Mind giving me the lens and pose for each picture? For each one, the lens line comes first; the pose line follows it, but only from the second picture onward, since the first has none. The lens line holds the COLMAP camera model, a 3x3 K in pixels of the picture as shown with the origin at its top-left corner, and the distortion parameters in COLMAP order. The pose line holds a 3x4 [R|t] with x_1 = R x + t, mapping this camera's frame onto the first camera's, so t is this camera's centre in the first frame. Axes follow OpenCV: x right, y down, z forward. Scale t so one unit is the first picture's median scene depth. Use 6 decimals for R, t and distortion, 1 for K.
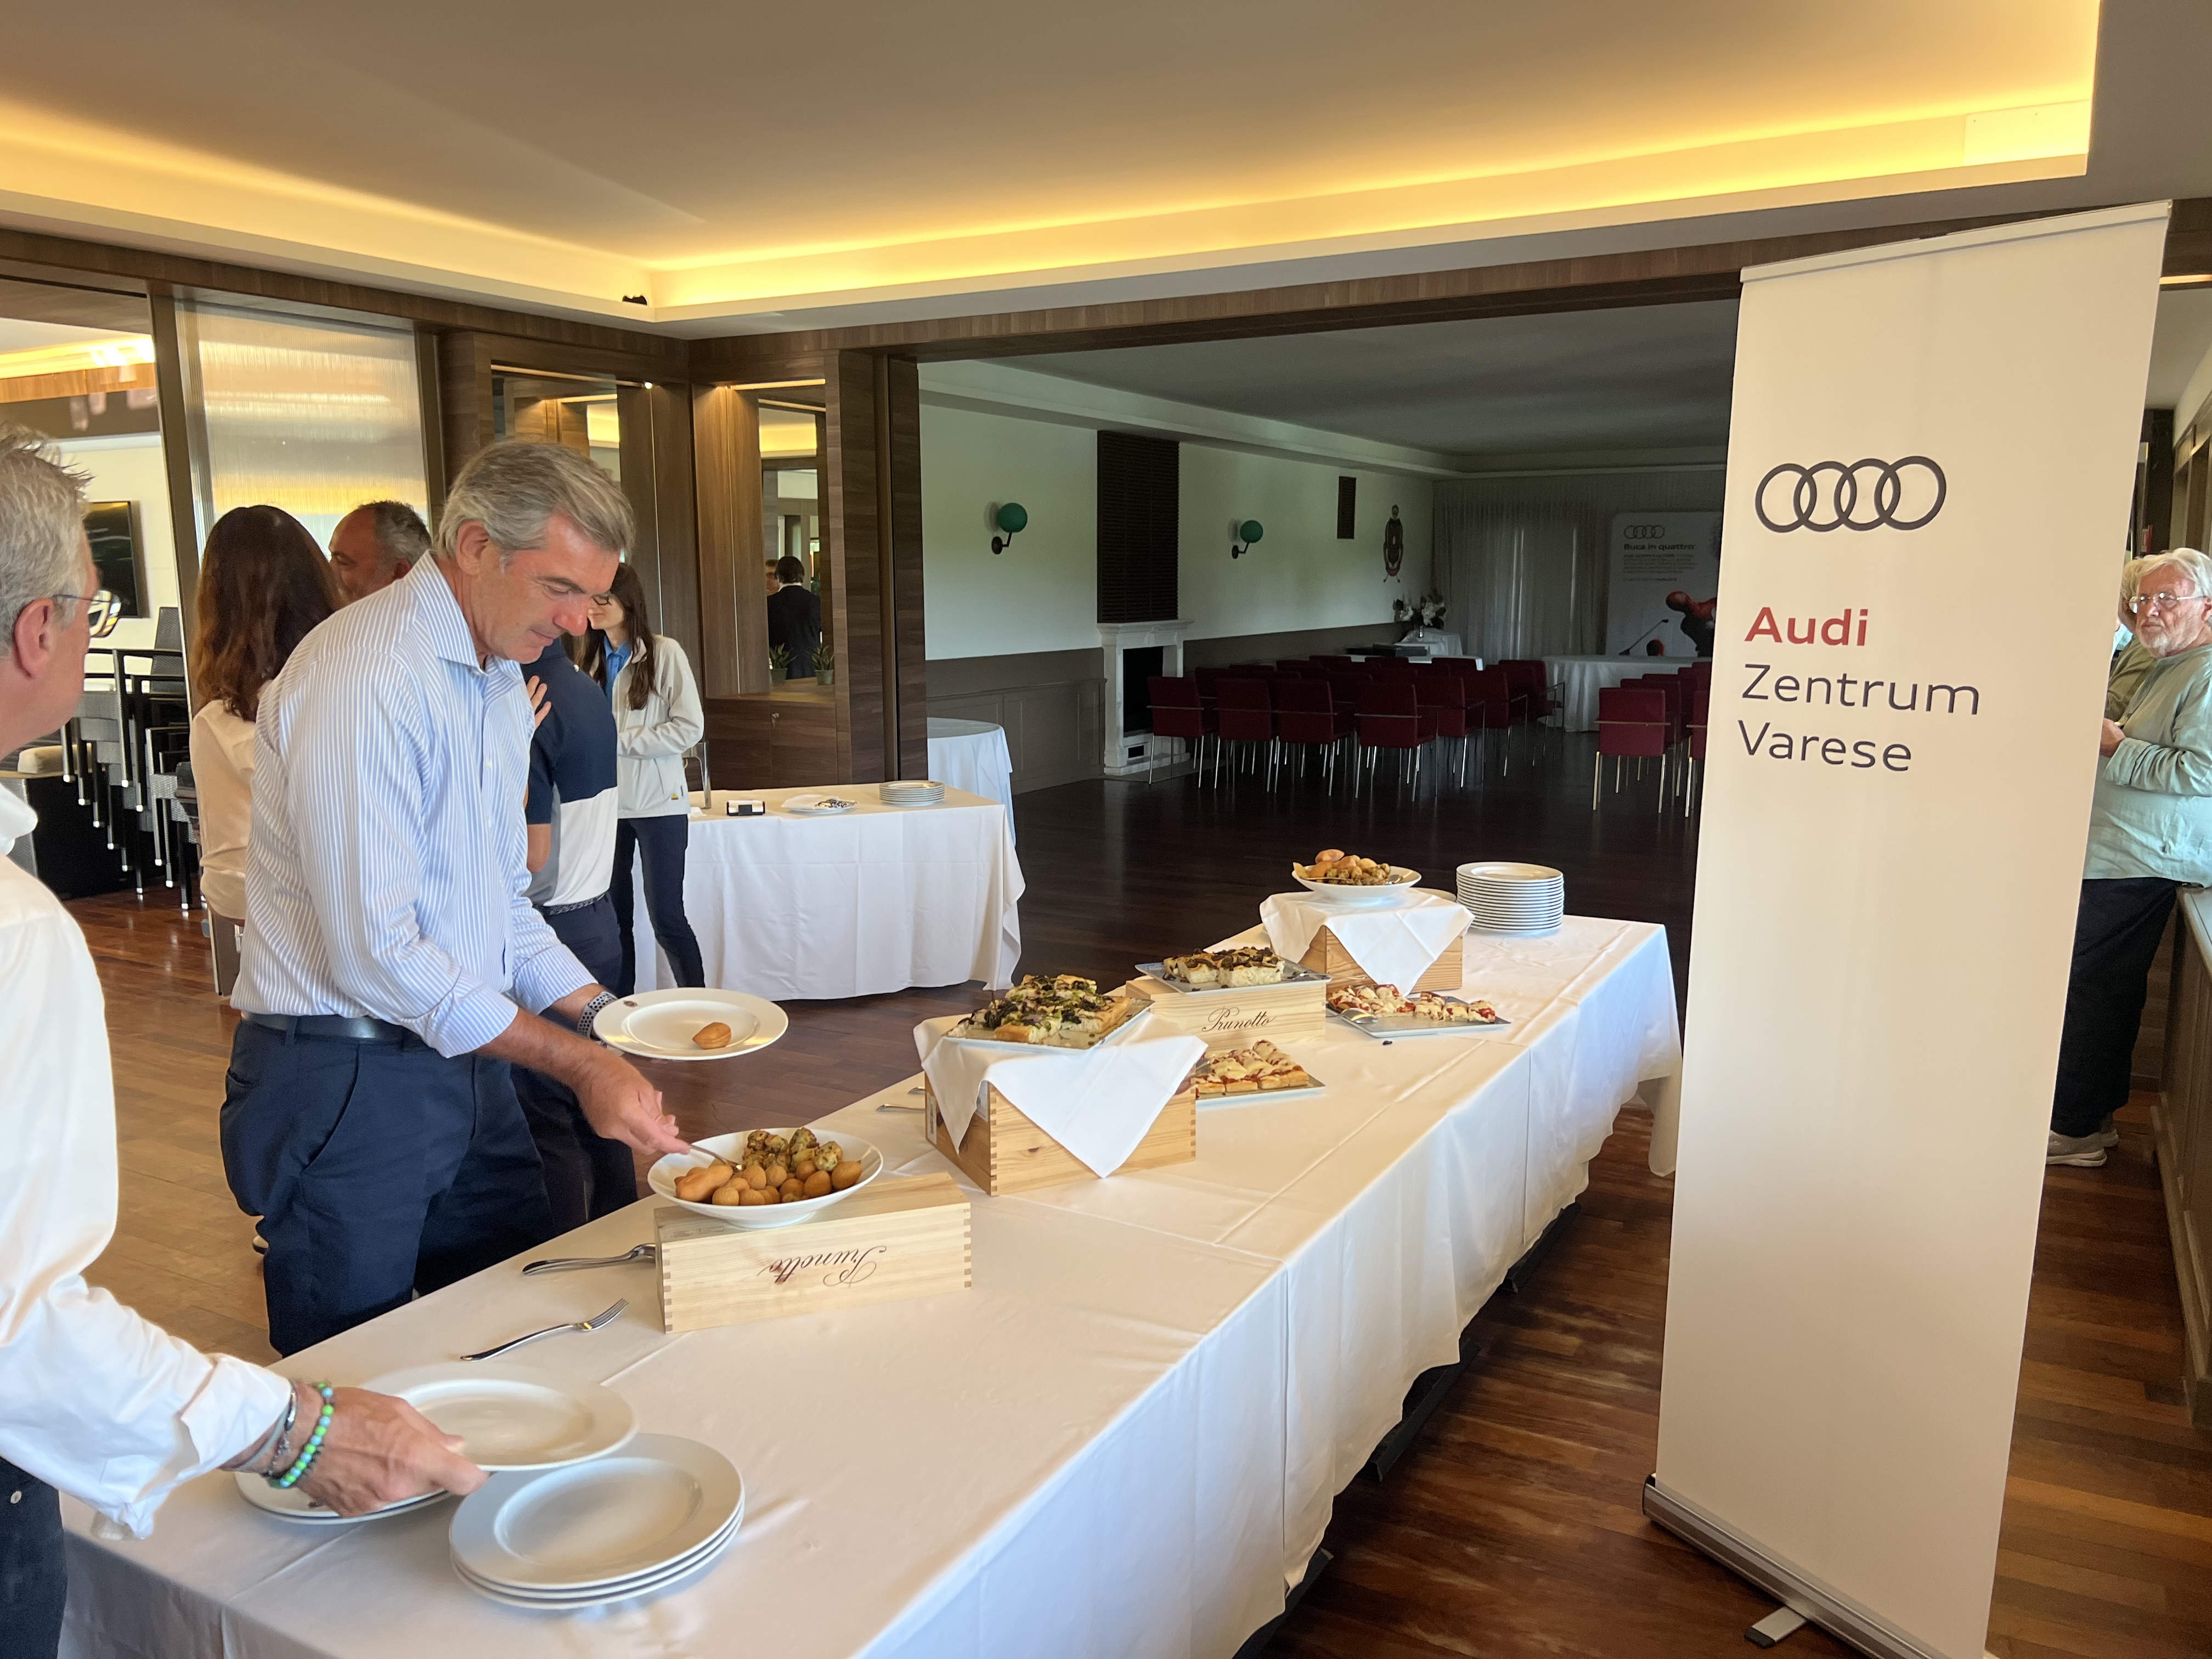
lens RADIAL K [[1683.8, 0, 1092.3], [0, 1683.8, 864.0], [0, 0, 1]] dist [0.049402, -0.046370]
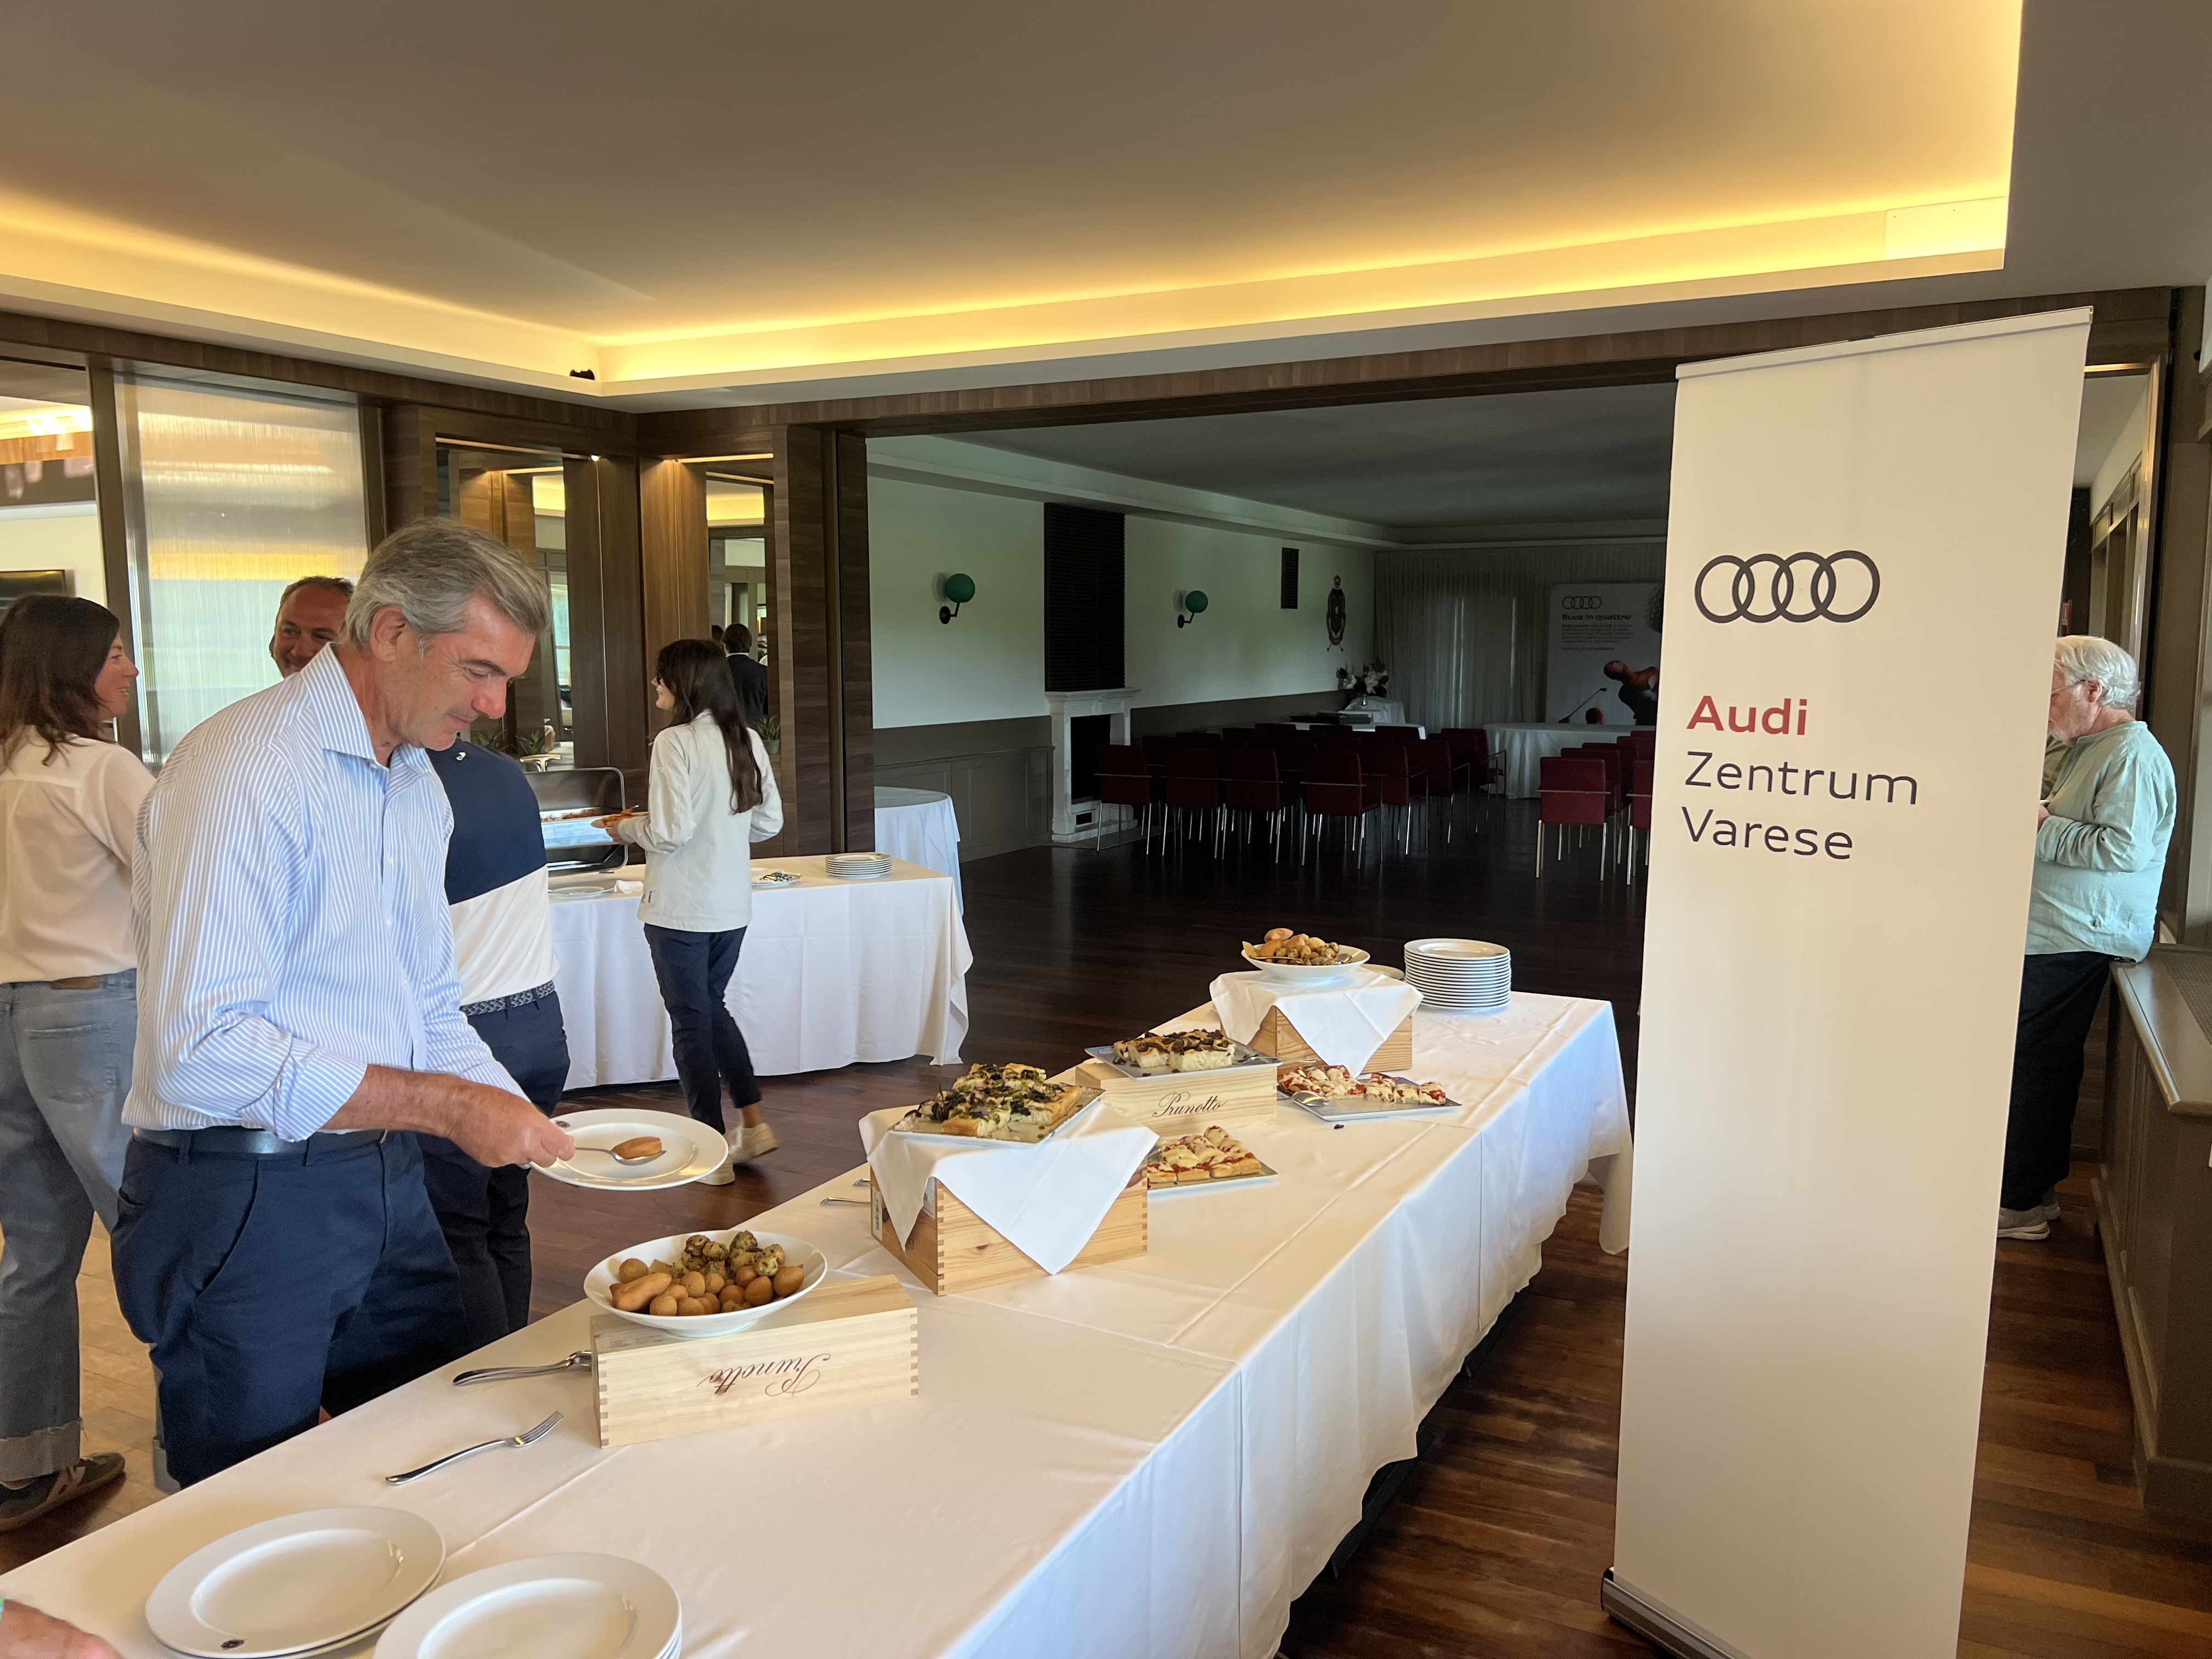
lens RADIAL K [[1682.9, 0, 1092.6], [0, 1682.9, 853.5], [0, 0, 1]] dist [0.047634, -0.040865]
pose [[0.999502, -0.001874, 0.031508, -0.000996], [0.003236, 0.999060, -0.043217, -0.014710], [-0.031397, 0.043297, 0.998569, 0.007418]]
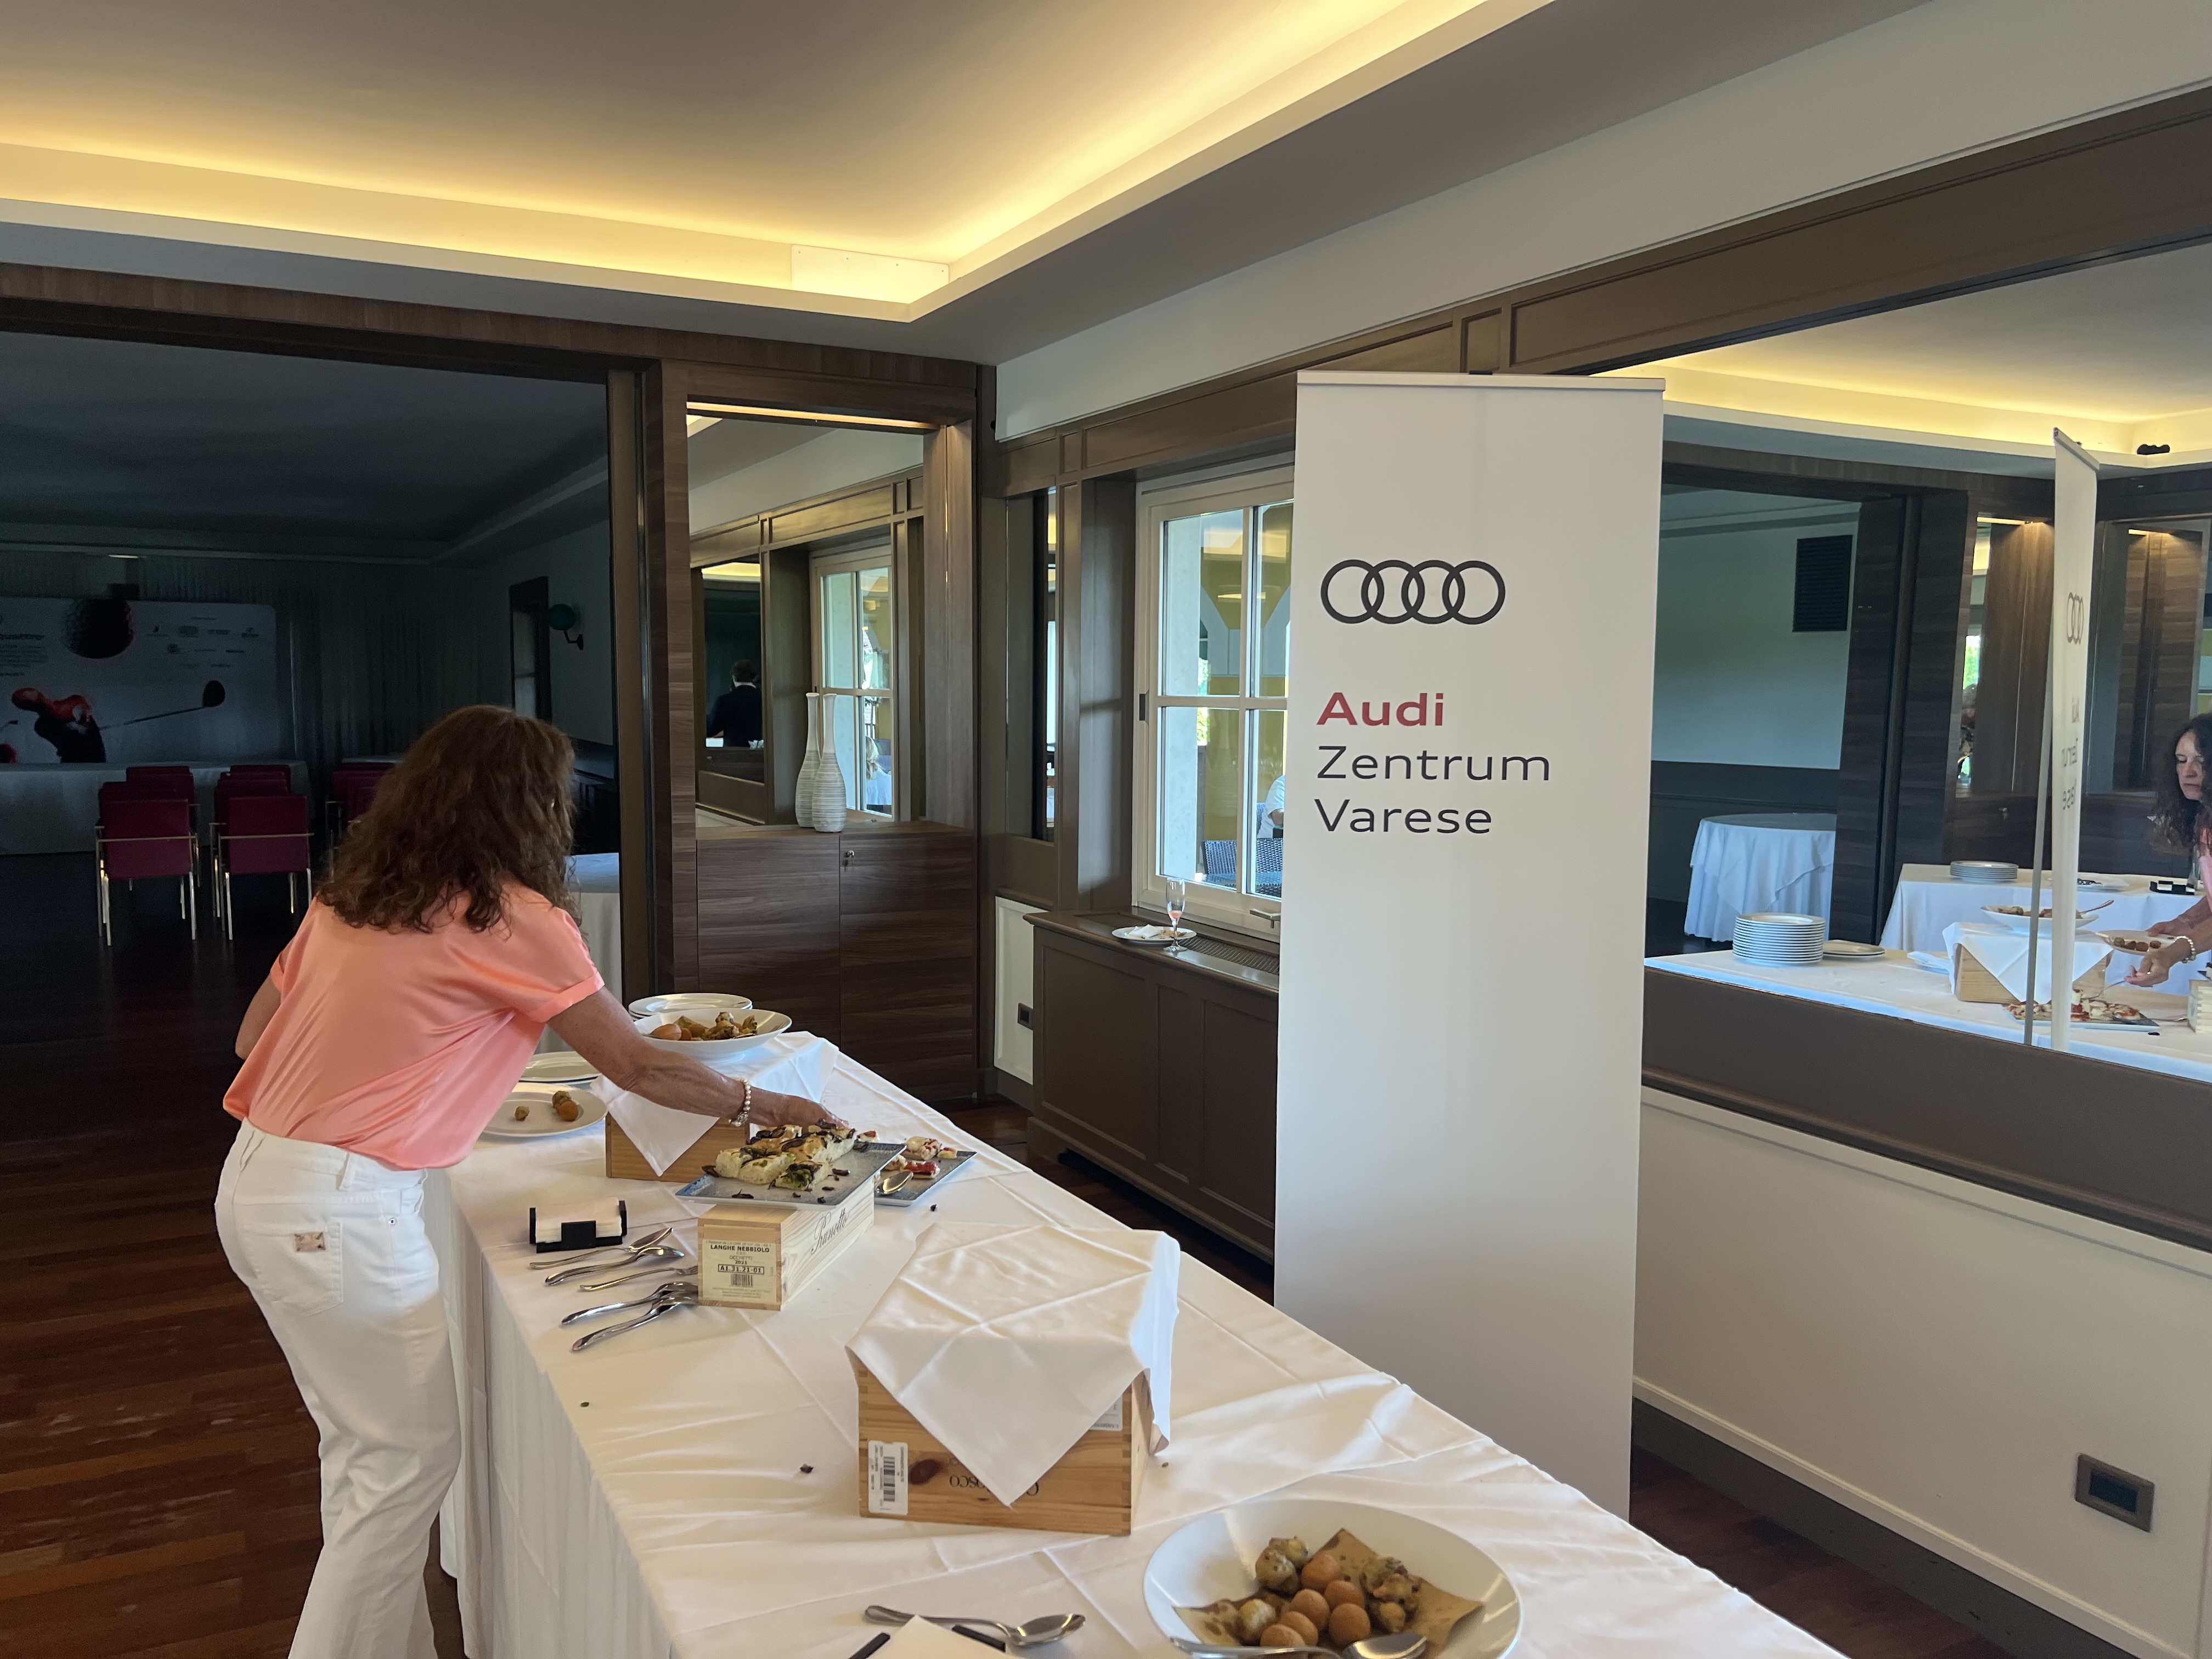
lens RADIAL K [[1687.1, 0, 1069.3], [0, 1687.1, 862.8], [0, 0, 1]] dist [0.101390, -0.134872]
pose [[0.549404, -0.084272, 0.831296, -0.579488], [0.133893, 0.990924, 0.011964, -0.079068], [-0.824759, 0.104732, 0.555701, 0.548717]]
